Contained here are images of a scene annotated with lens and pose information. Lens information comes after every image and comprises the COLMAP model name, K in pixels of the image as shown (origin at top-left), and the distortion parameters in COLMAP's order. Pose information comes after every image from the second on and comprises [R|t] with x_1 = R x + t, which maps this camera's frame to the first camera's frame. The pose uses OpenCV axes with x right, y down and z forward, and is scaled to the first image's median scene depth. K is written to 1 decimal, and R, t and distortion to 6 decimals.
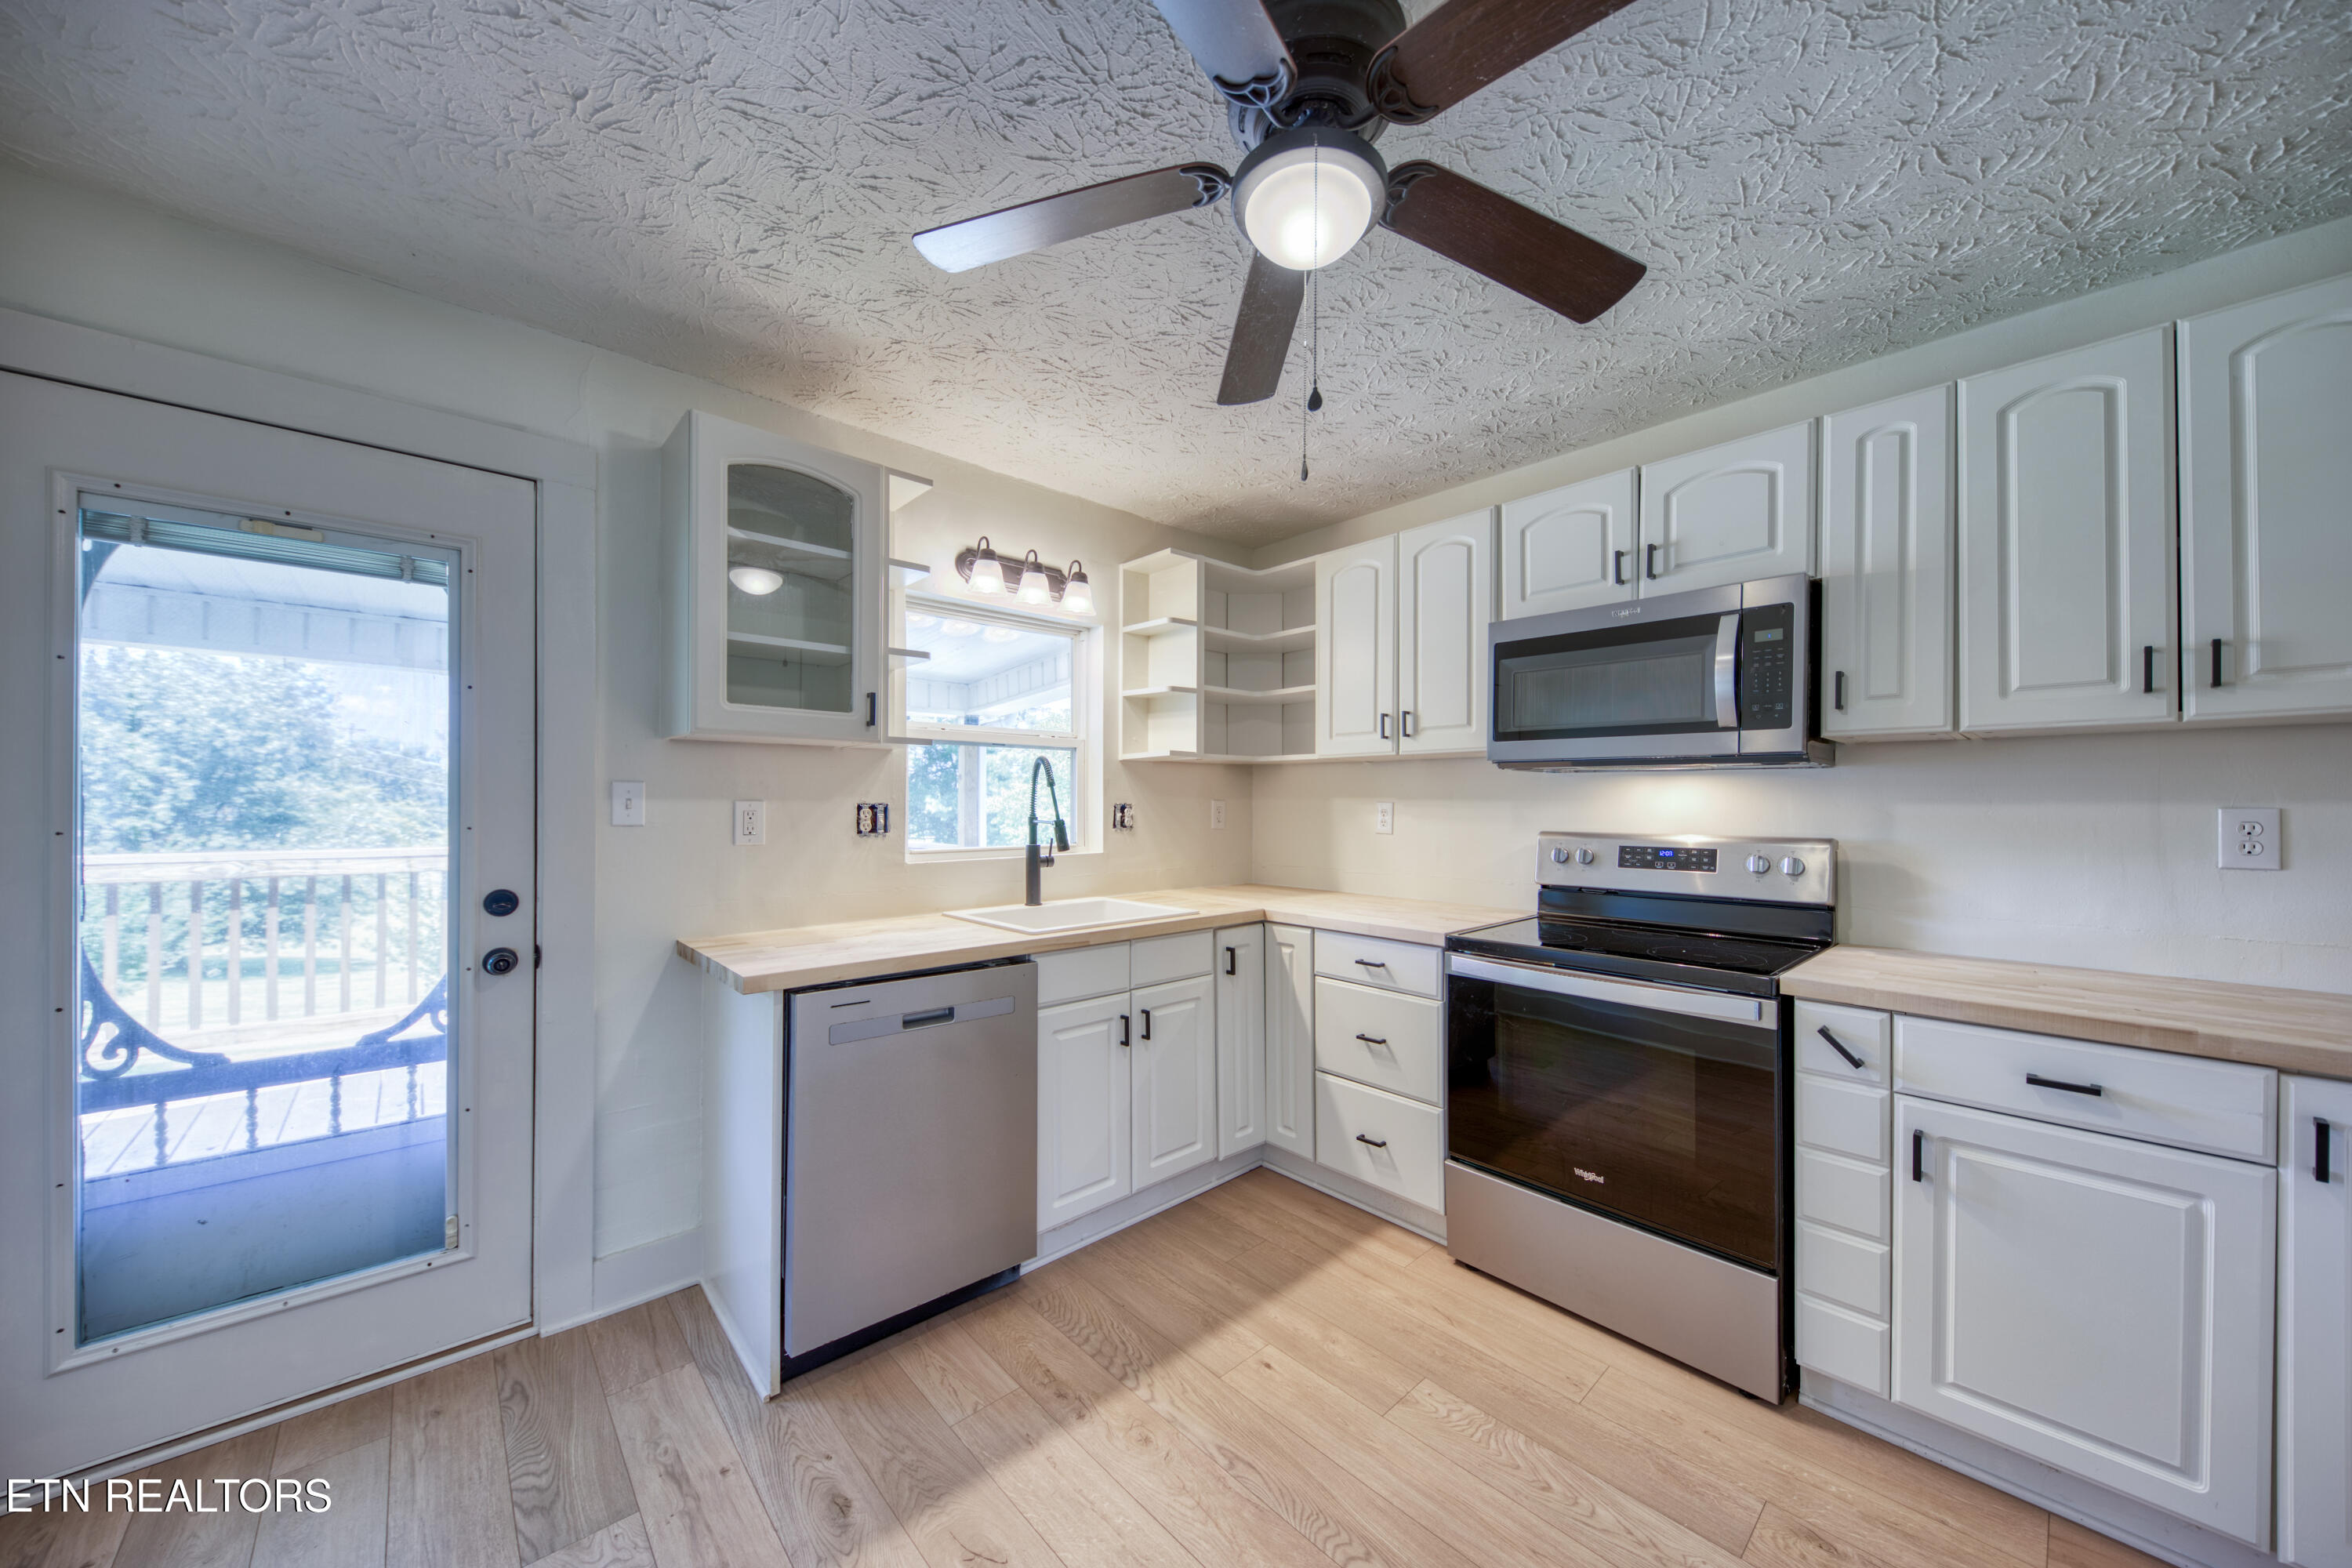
lens RADIAL K [[840.2, 0, 1188.4], [0, 840.2, 807.2], [0, 0, 1]] dist [0.031111, -0.000051]
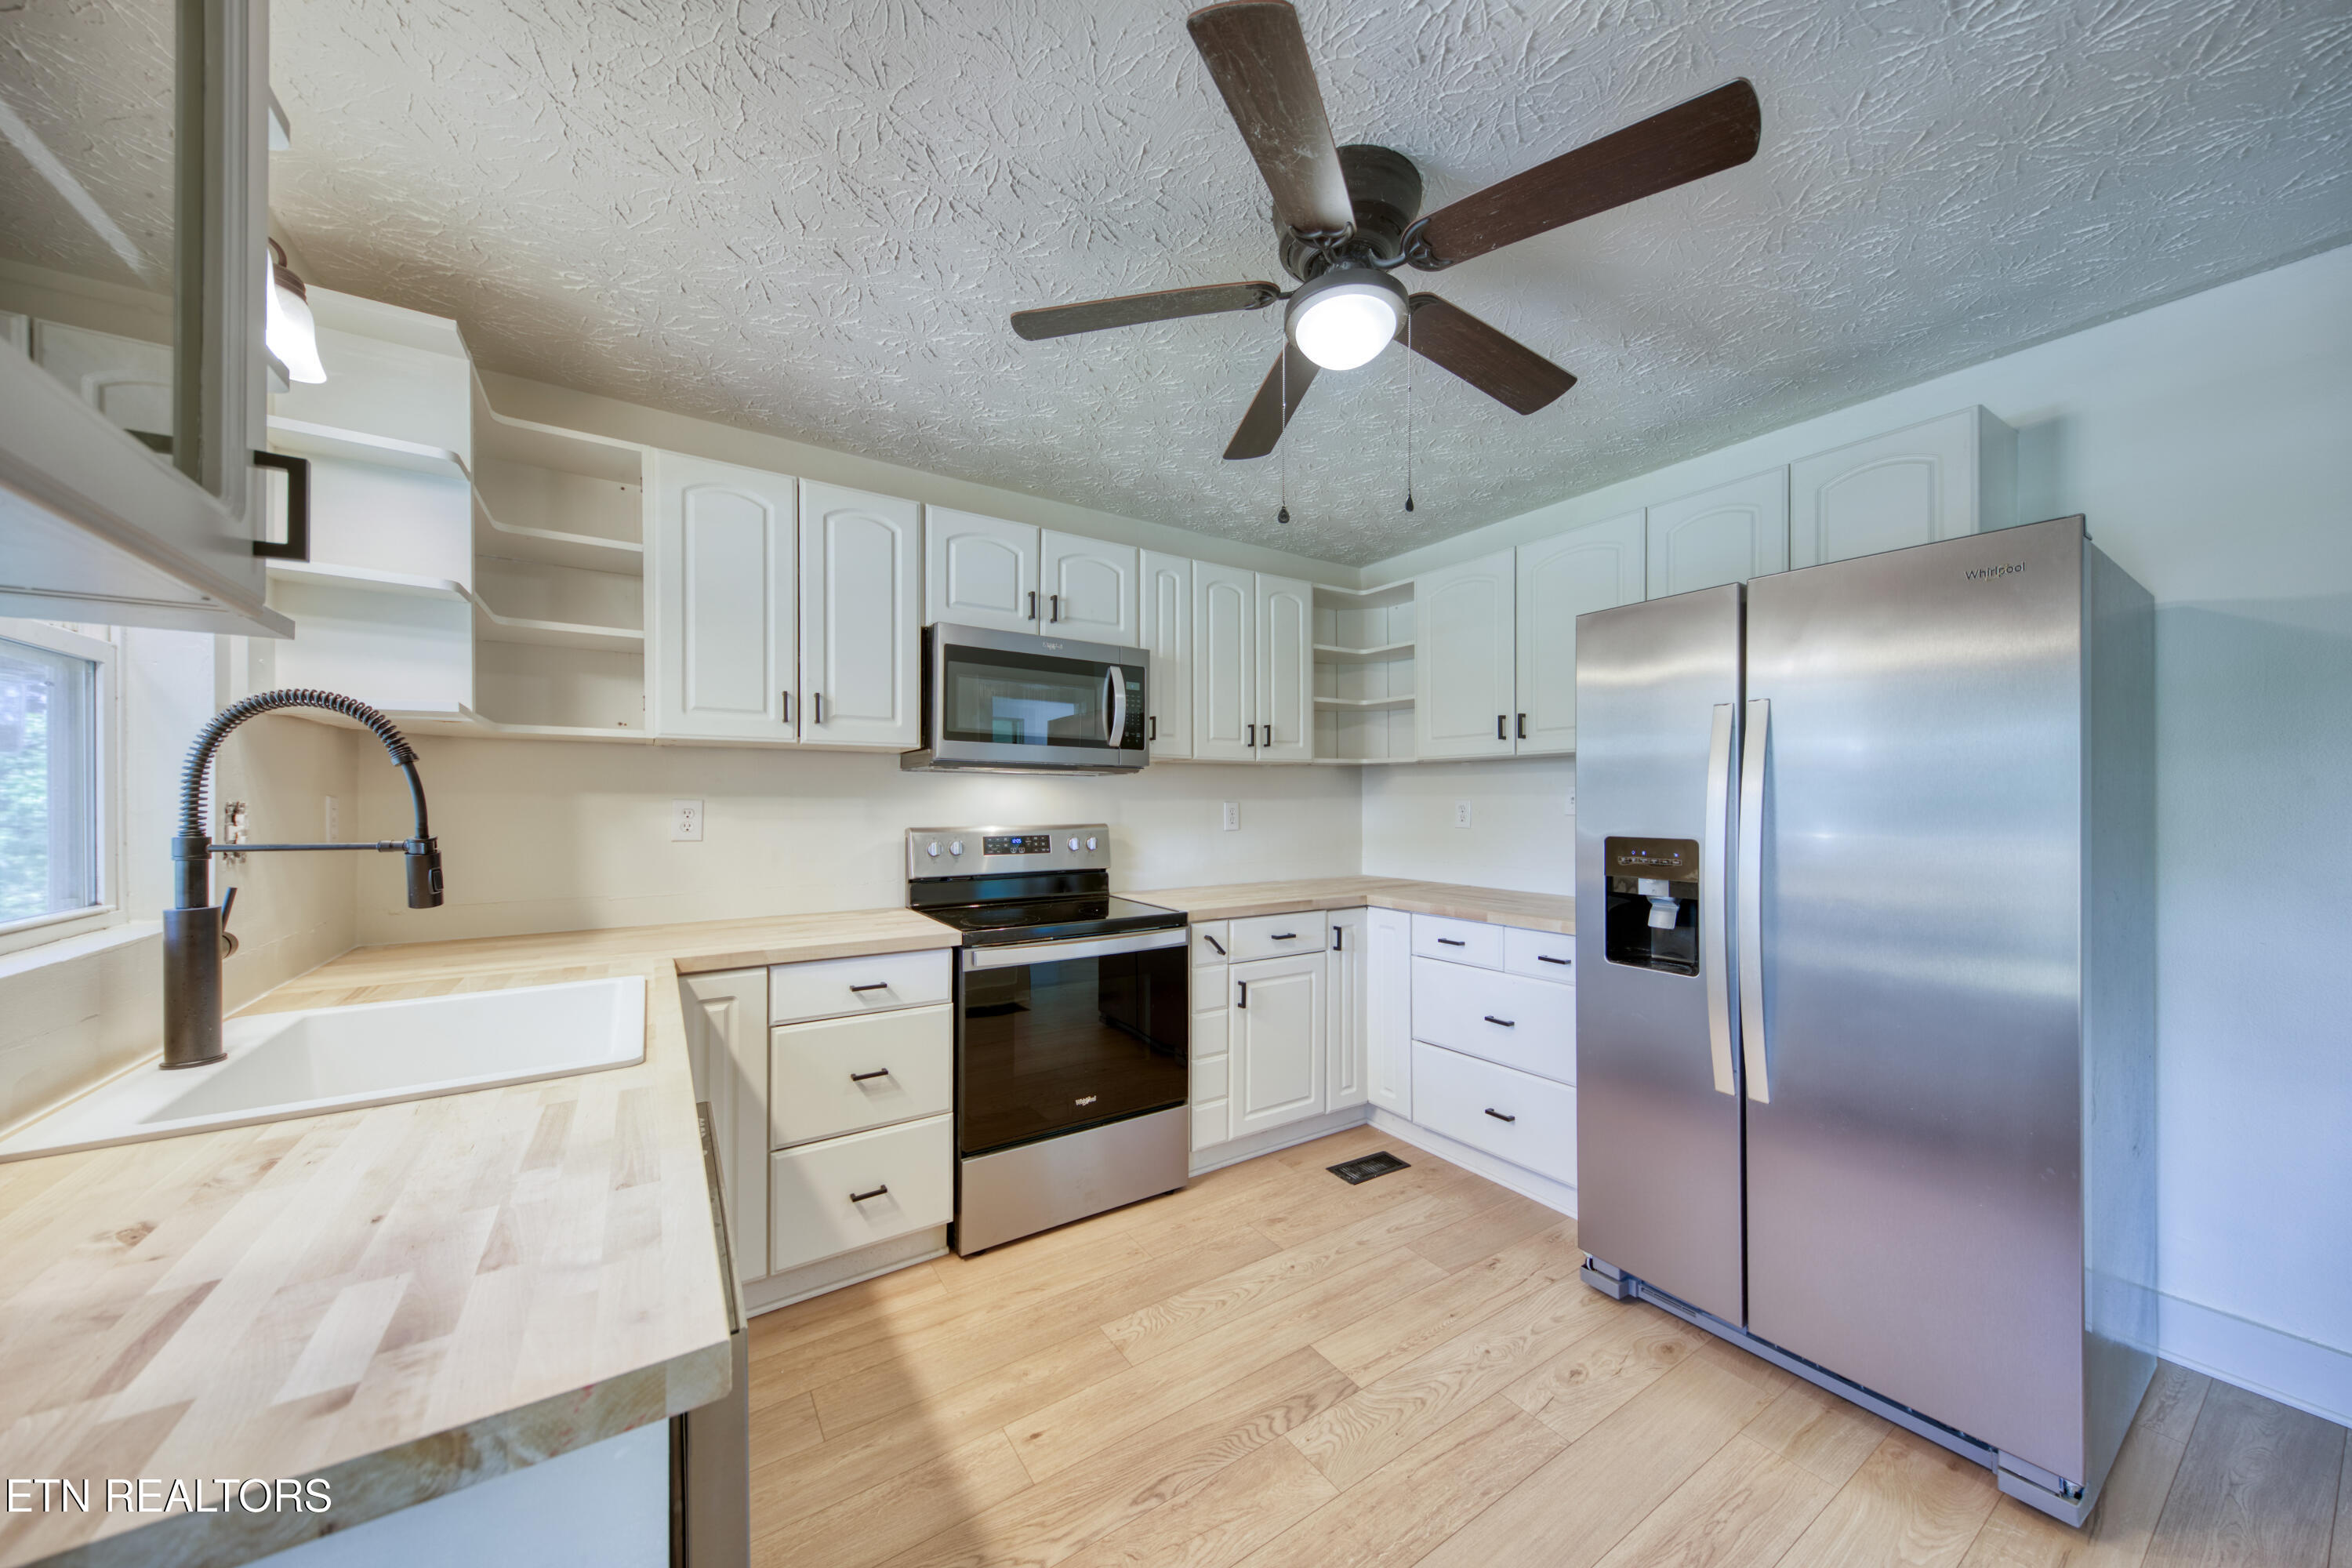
lens RADIAL K [[840.2, 0, 1188.4], [0, 840.2, 807.2], [0, 0, 1]] dist [0.031111, -0.000051]
pose [[0.138993, -0.008521, 0.990257, -0.688866], [0.006220, 0.999951, 0.007732, -0.003230], [-0.990274, 0.005084, 0.139039, 0.648960]]
